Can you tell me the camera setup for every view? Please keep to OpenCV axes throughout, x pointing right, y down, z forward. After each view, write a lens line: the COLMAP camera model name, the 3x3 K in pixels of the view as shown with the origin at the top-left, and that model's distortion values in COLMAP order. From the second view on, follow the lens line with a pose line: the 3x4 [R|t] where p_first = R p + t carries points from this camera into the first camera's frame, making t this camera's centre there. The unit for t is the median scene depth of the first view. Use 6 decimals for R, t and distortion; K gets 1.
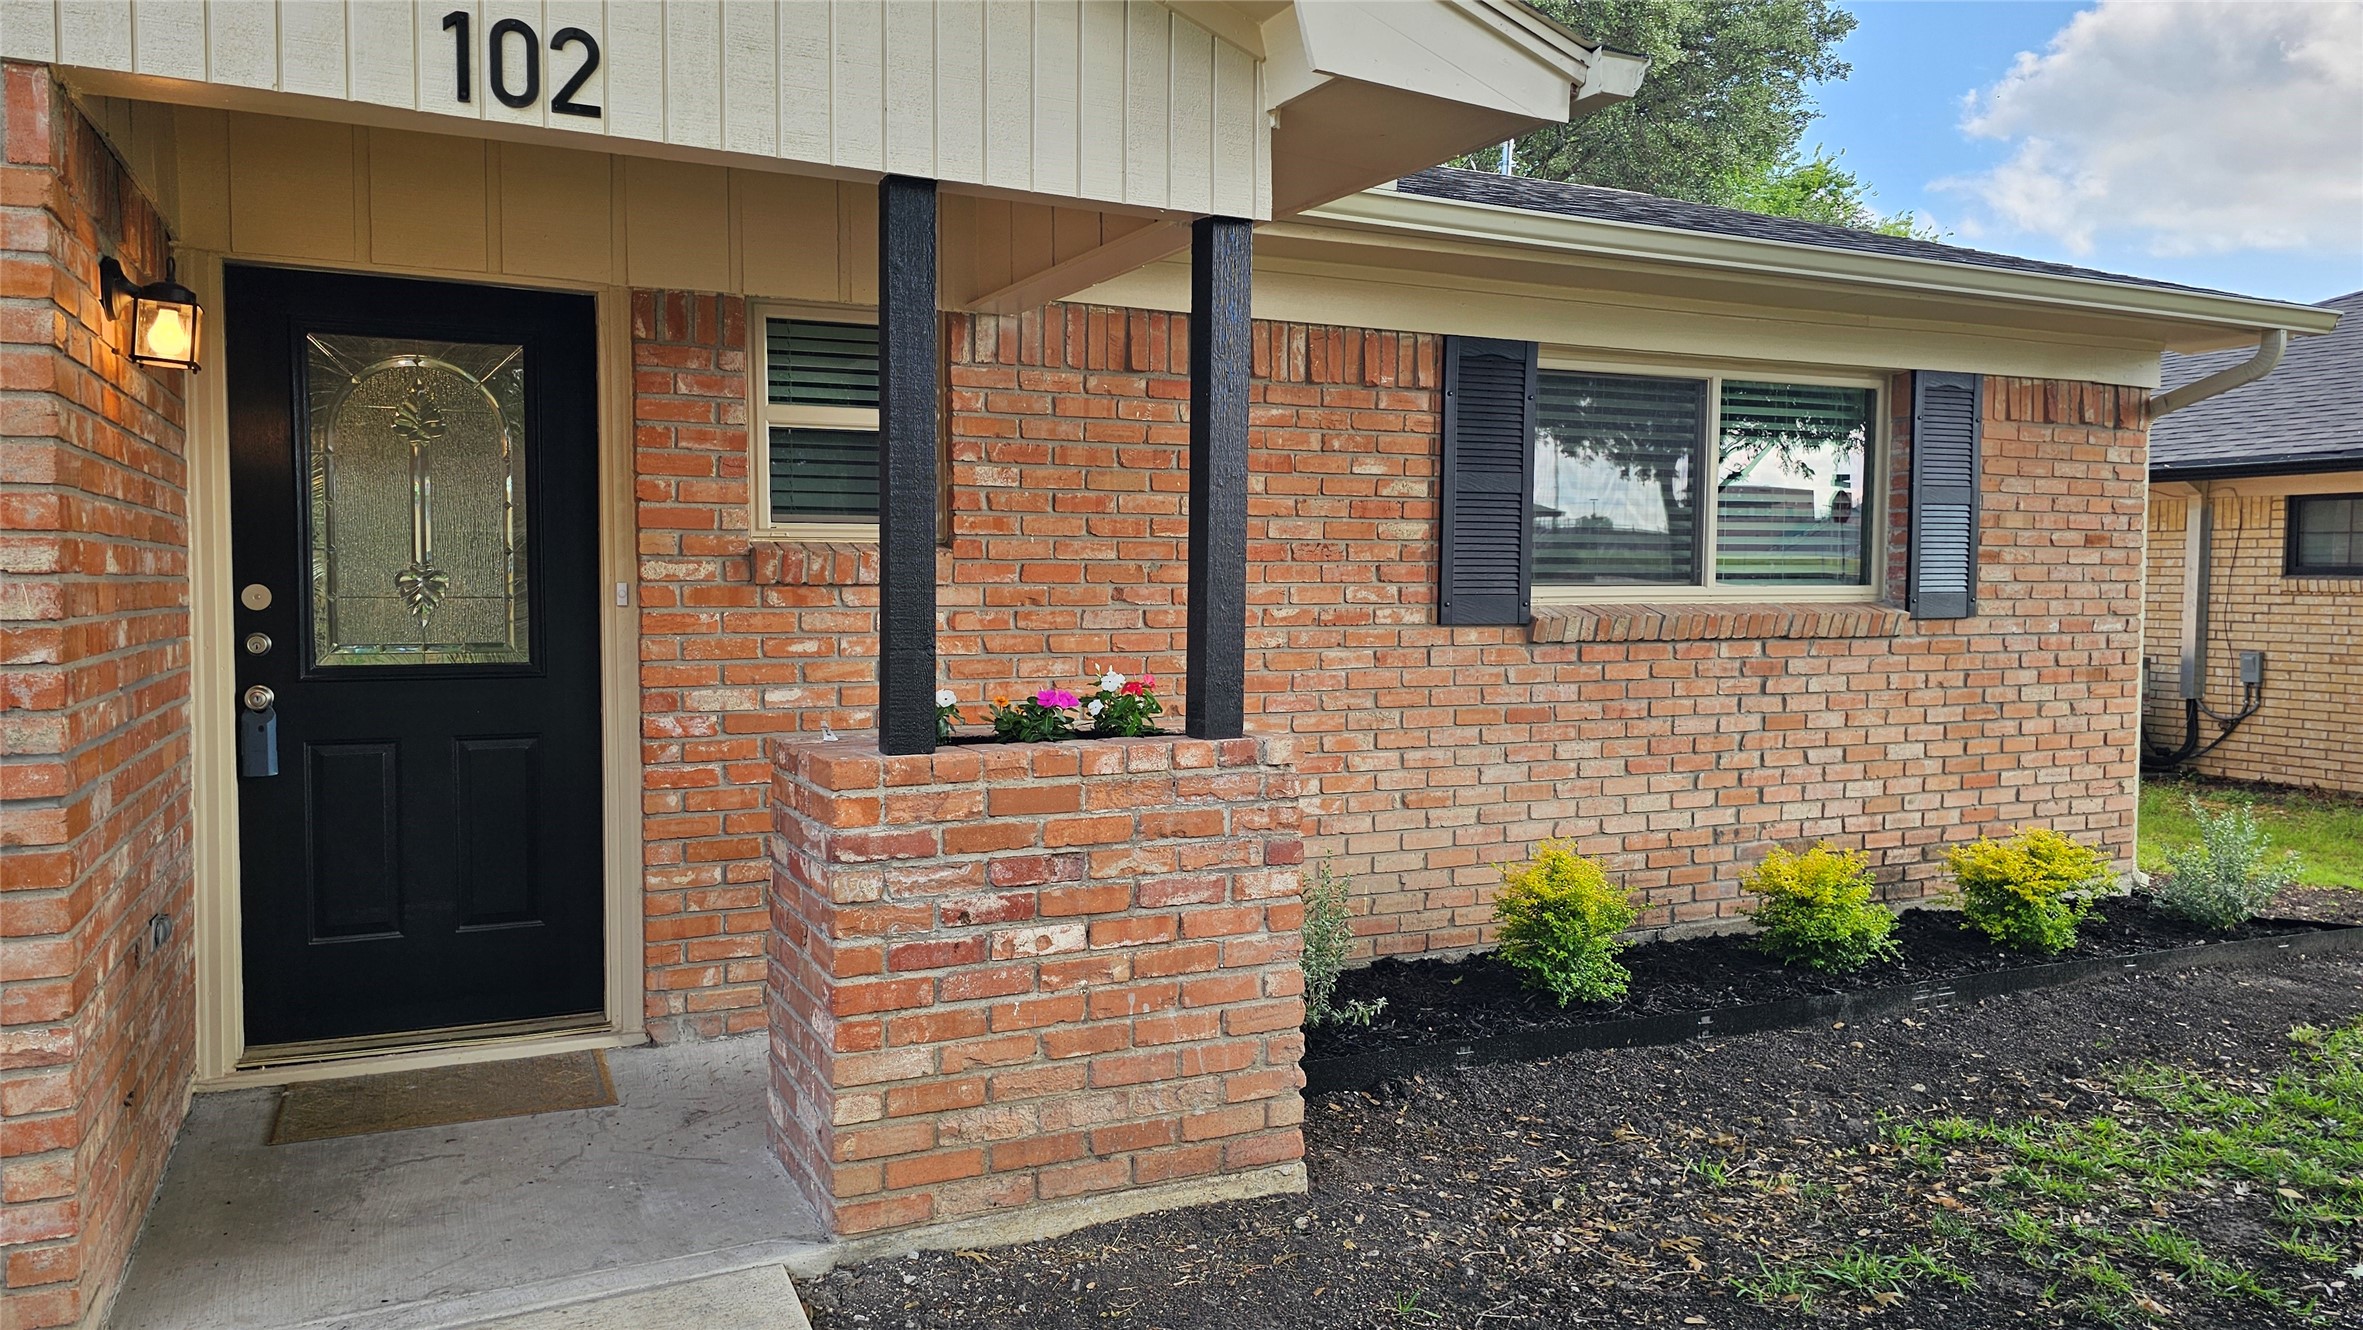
lens RADIAL K [[1584.8, 0, 1160.2], [0, 1584.8, 661.3], [0, 0, 1]] dist [0.048869, -0.046820]
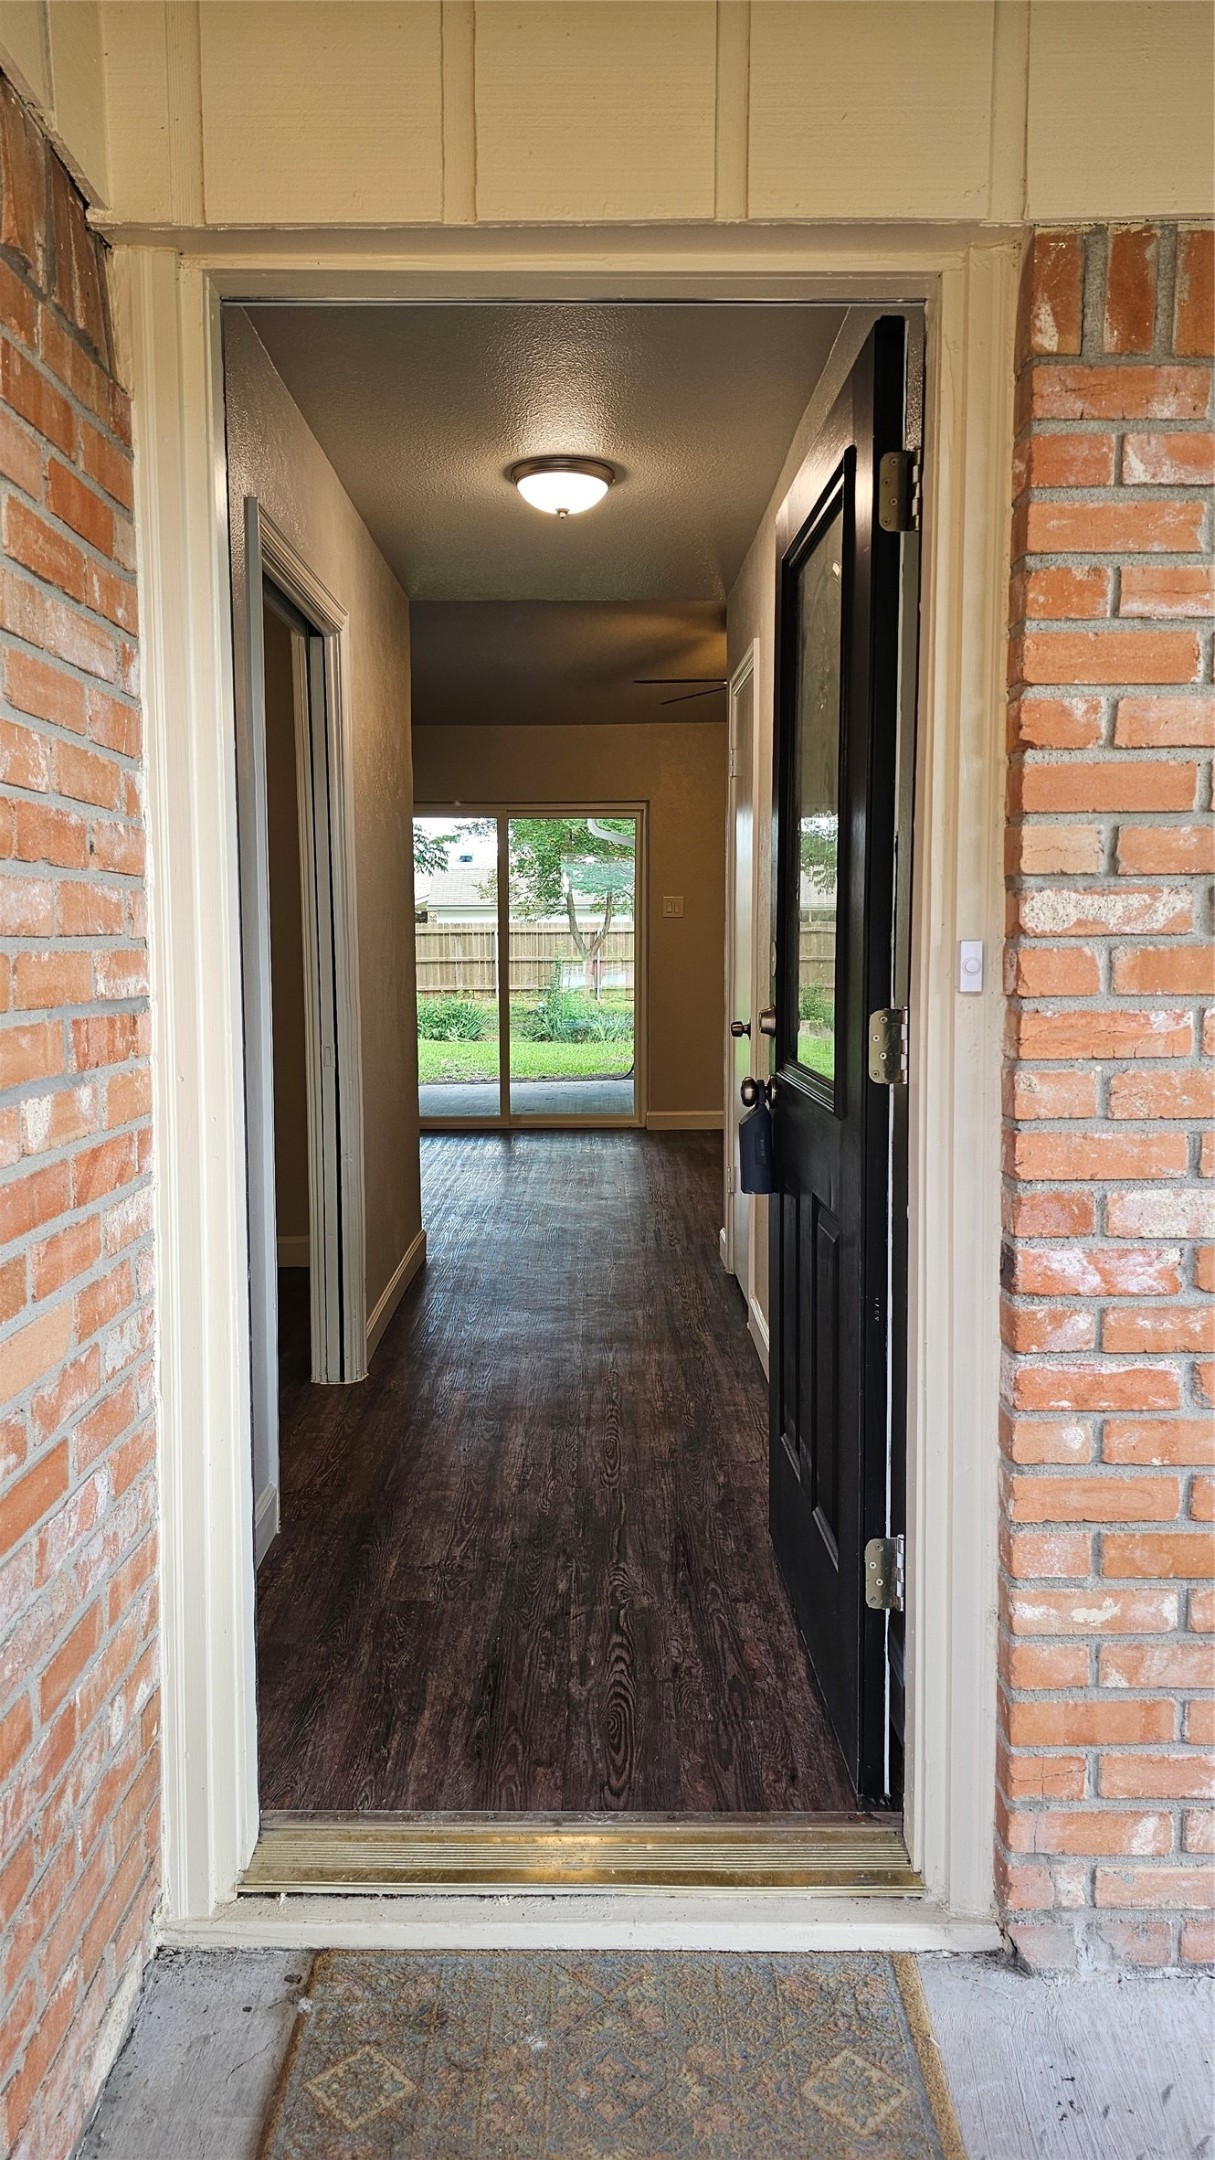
lens RADIAL K [[1448.7, 0, 605.3], [0, 1448.7, 1070.8], [0, 0, 1]] dist [0.048869, -0.046820]
pose [[0.912199, 0.029695, -0.408670, -0.263574], [-0.012491, 0.998922, 0.044703, -0.029896], [0.409557, -0.035673, 0.911587, 0.584961]]
